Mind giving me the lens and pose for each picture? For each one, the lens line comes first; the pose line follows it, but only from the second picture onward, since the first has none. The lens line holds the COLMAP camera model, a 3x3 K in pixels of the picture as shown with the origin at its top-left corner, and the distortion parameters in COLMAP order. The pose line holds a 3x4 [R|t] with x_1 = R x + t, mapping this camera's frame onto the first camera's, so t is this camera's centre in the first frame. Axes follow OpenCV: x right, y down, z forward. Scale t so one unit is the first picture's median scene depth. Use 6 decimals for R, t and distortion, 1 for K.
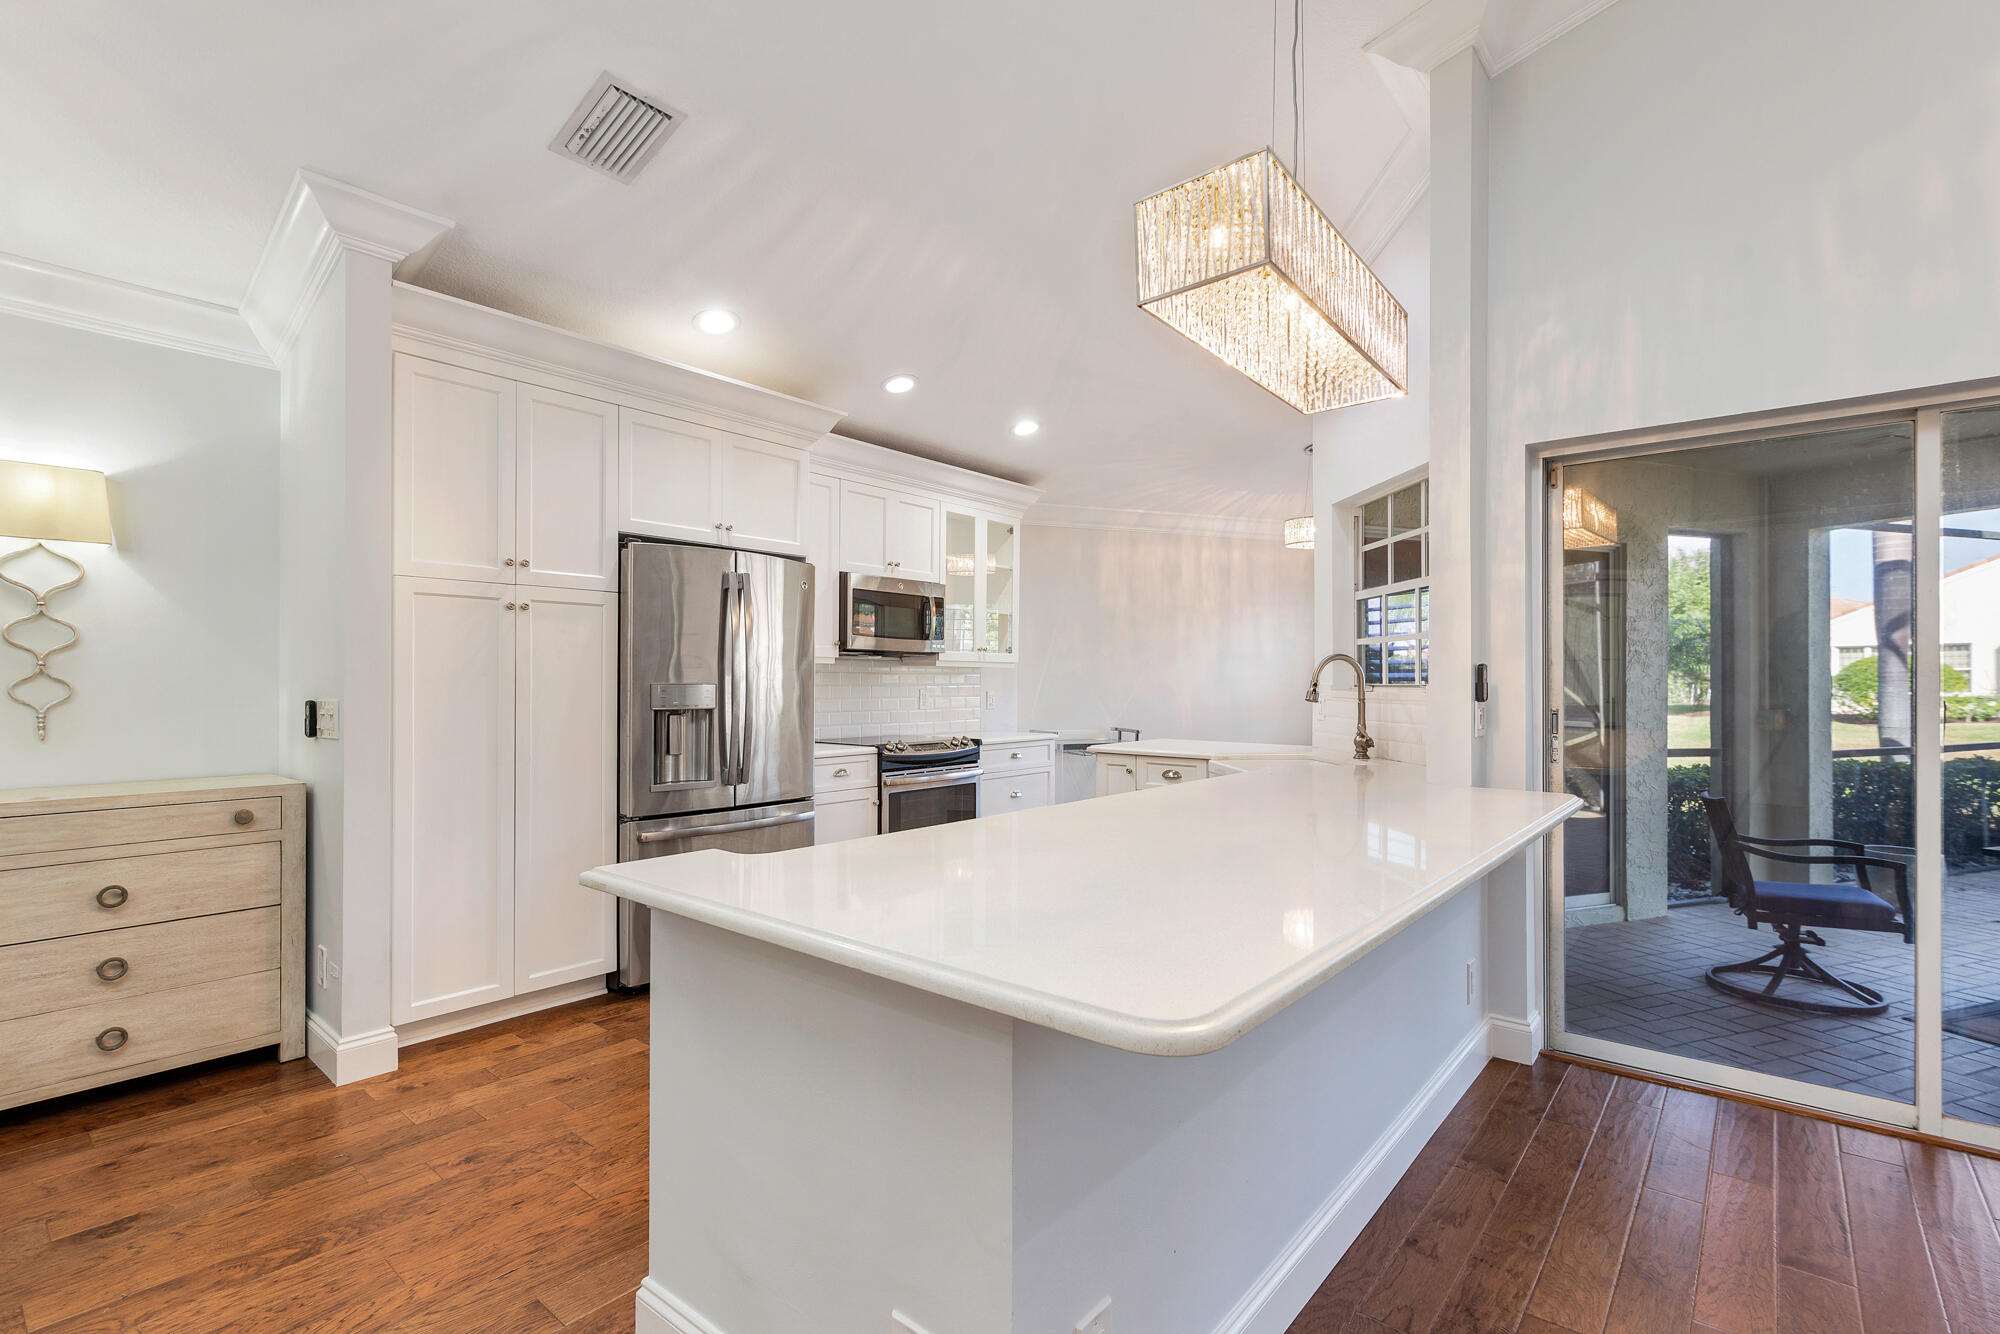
lens RADIAL K [[919.9, 0, 1001.7], [0, 919.9, 678.7], [0, 0, 1]] dist [0.002185, -0.000095]
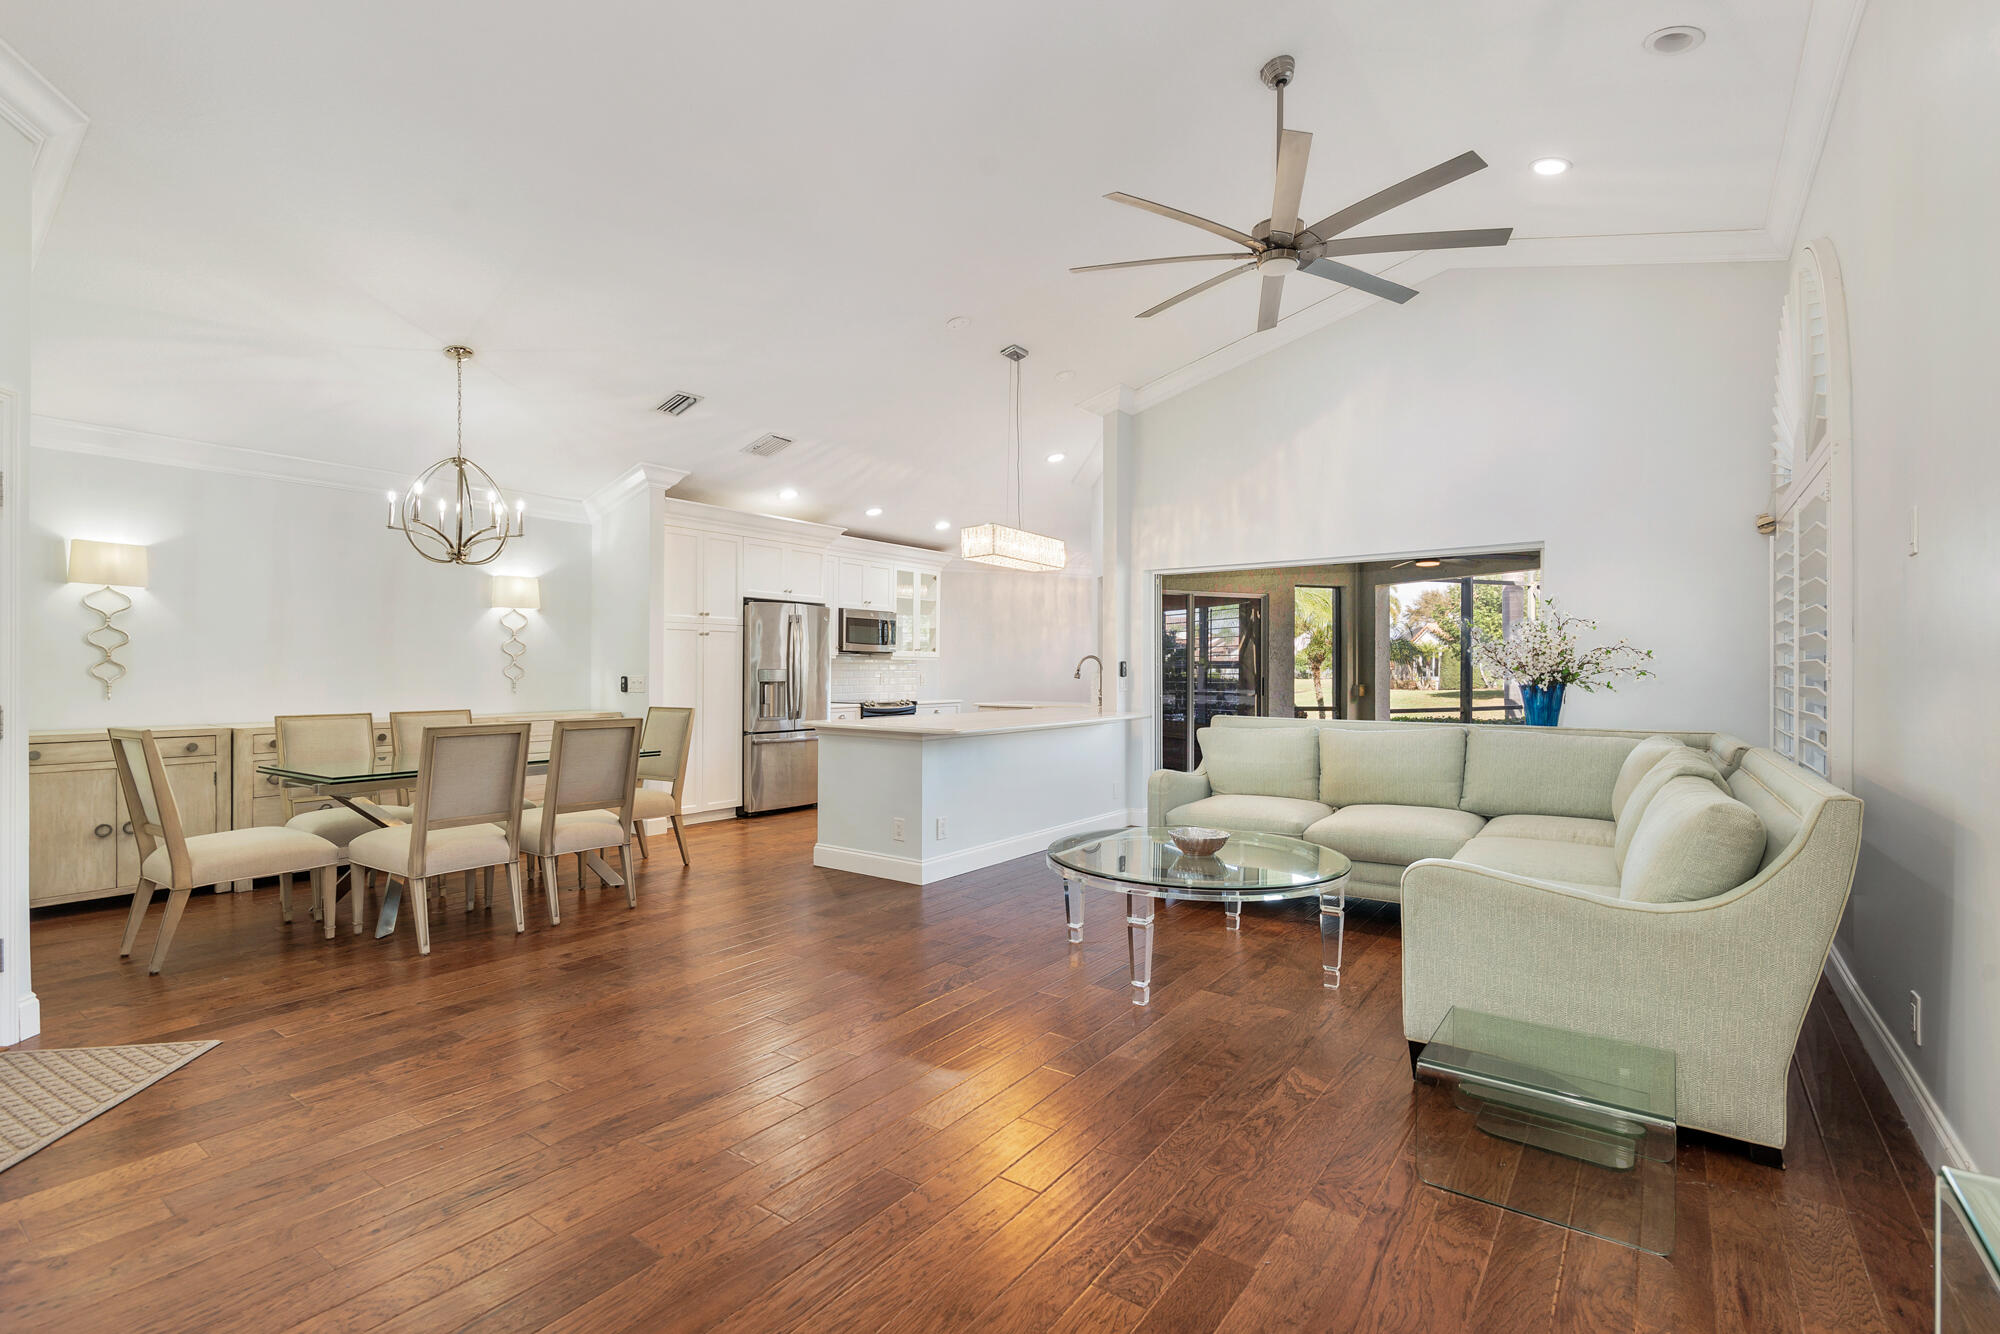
lens RADIAL K [[911.7, 0, 1004.3], [0, 911.7, 671.0], [0, 0, 1]] dist [-0.004374, -0.000175]
pose [[0.997519, 0.002105, 0.070361, 0.026668], [-0.002464, 0.999984, 0.005018, -0.001924], [-0.070349, -0.005179, 0.997509, -0.929385]]
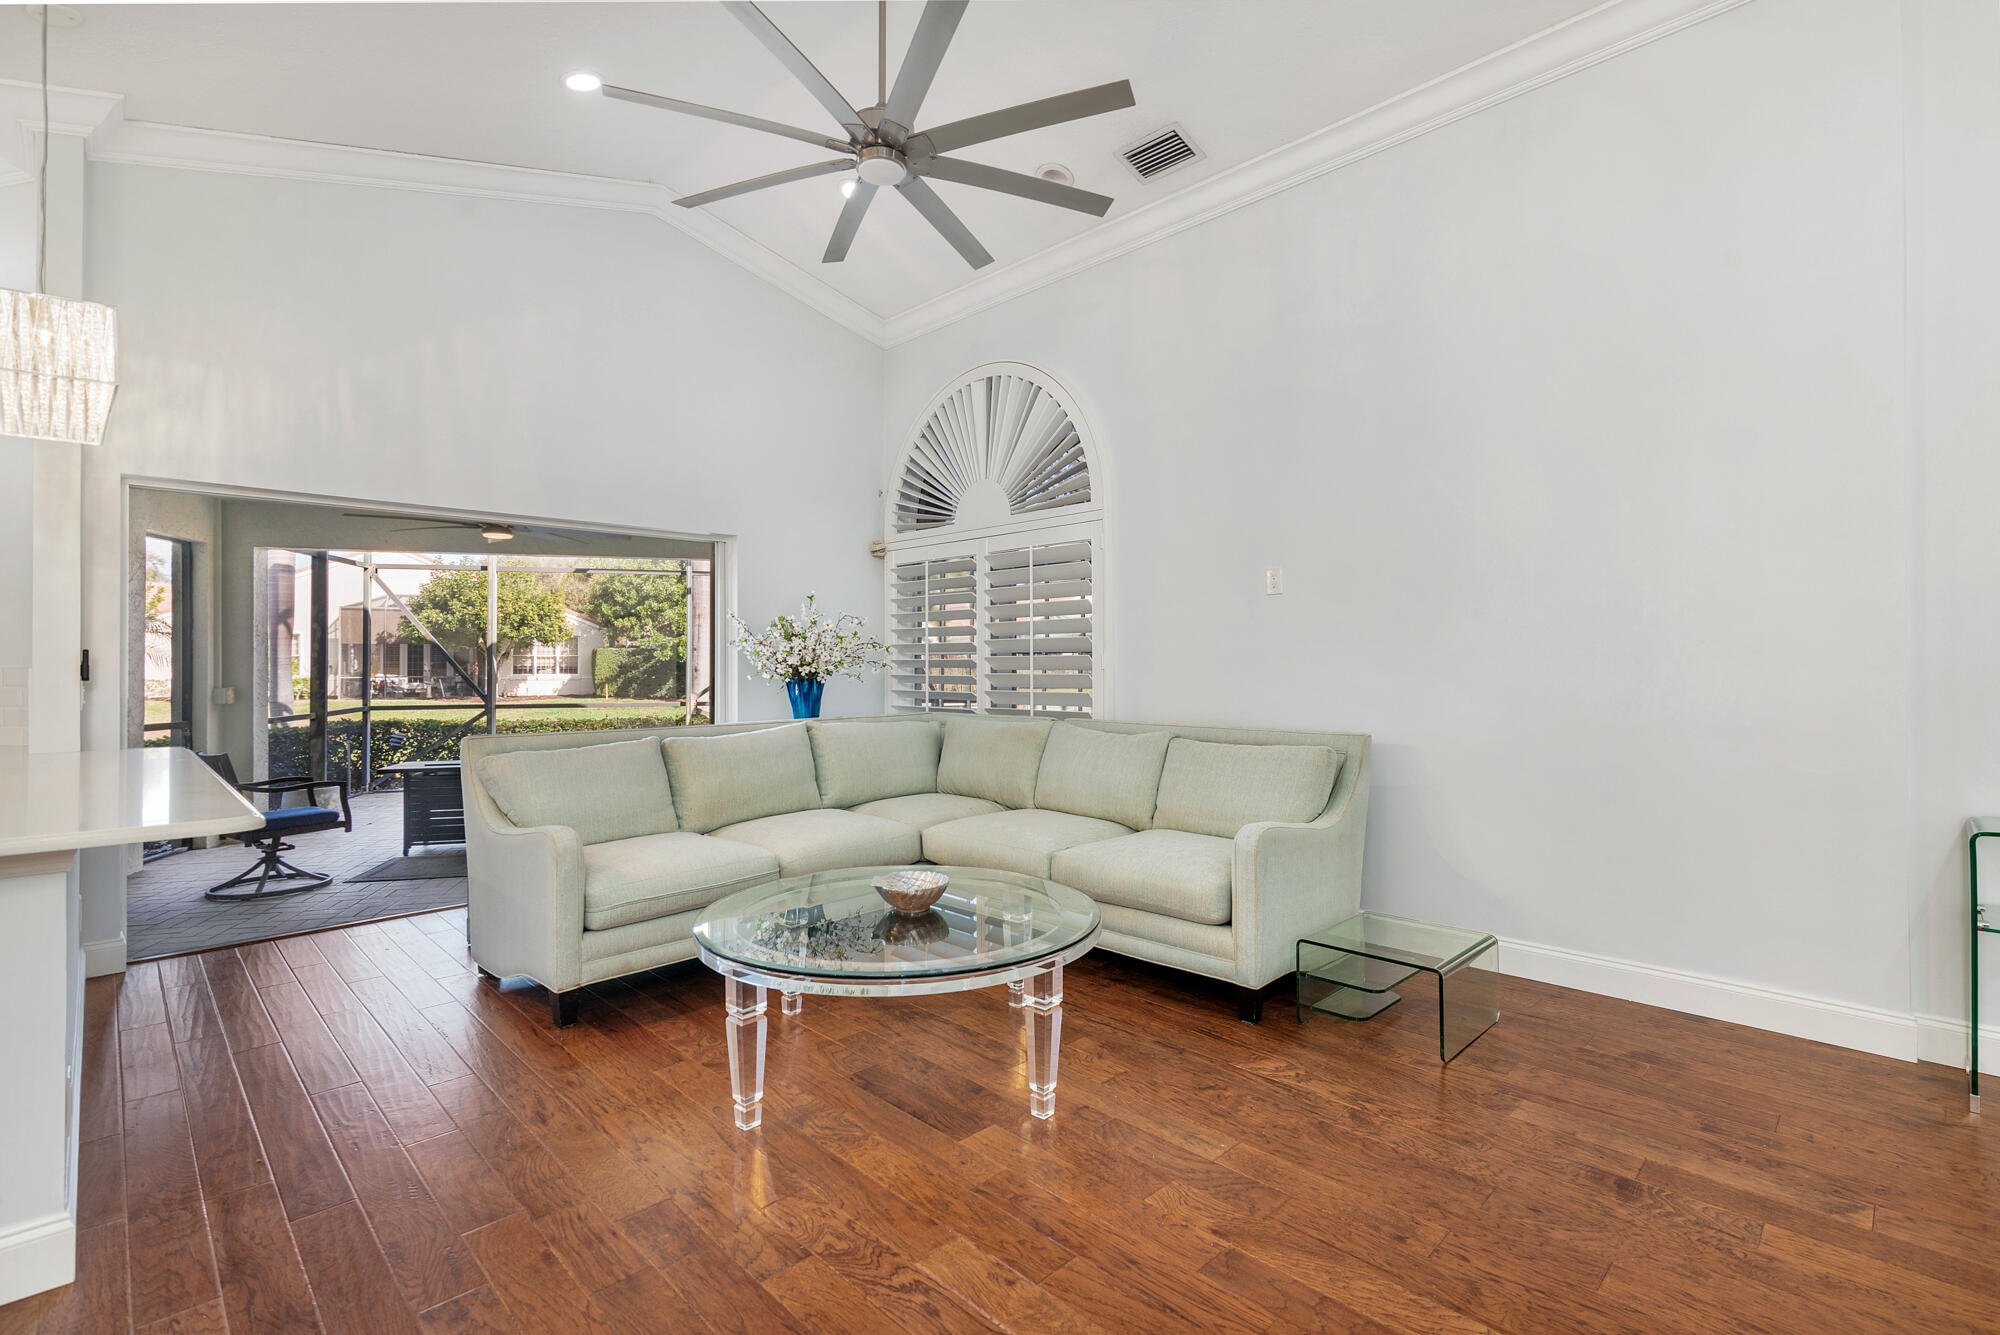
lens RADIAL K [[915.1, 0, 1001.7], [0, 915.1, 664.5], [0, 0, 1]] dist [-0.000829, -0.000537]
pose [[0.095398, -0.001119, 0.995439, -0.370137], [0.000051, 0.999999, 0.001119, 0.001553], [-0.995439, -0.000056, 0.095398, -0.204138]]
